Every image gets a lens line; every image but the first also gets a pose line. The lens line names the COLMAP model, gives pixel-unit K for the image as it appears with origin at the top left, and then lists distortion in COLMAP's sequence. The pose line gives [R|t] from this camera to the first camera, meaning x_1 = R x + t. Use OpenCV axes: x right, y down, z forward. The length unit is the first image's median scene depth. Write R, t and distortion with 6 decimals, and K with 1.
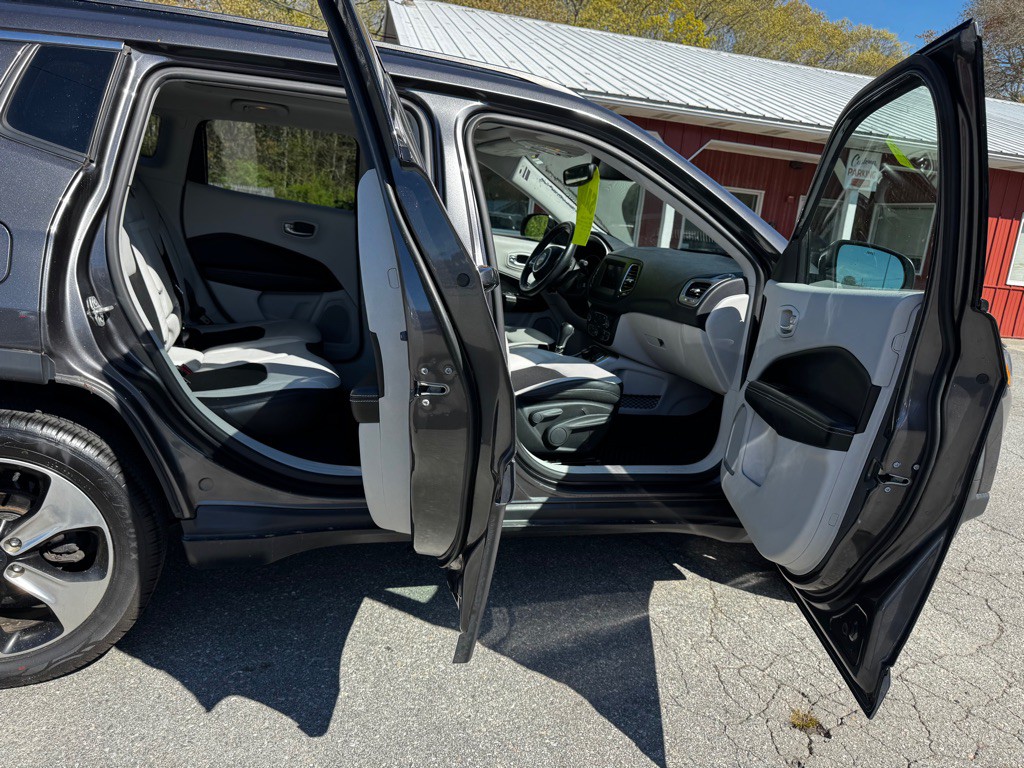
lens RADIAL K [[731.0, 0, 529.4], [0, 731.0, 398.6], [0, 0, 1]] dist [0.049253, -0.048344]
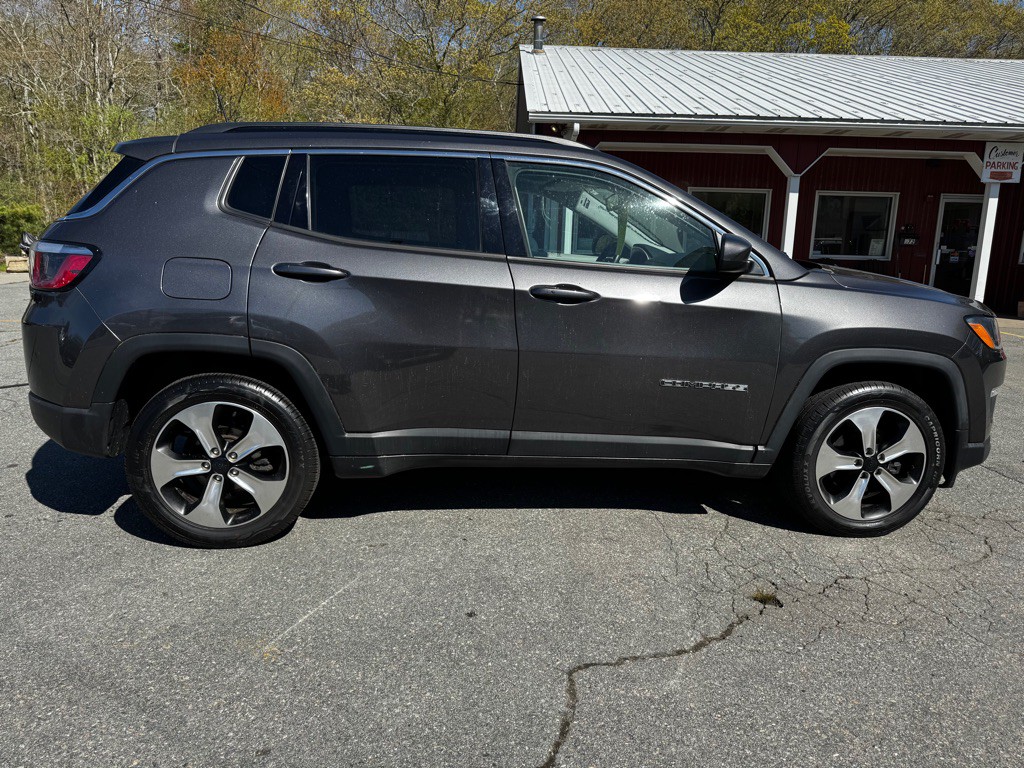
lens RADIAL K [[731.0, 0, 528.6], [0, 731.0, 390.0], [0, 0, 1]] dist [0.049253, -0.048344]
pose [[0.978408, -0.032839, -0.204056, 0.197499], [0.023767, 0.998624, -0.046752, 0.096587], [0.205310, 0.040892, 0.977842, -0.326353]]
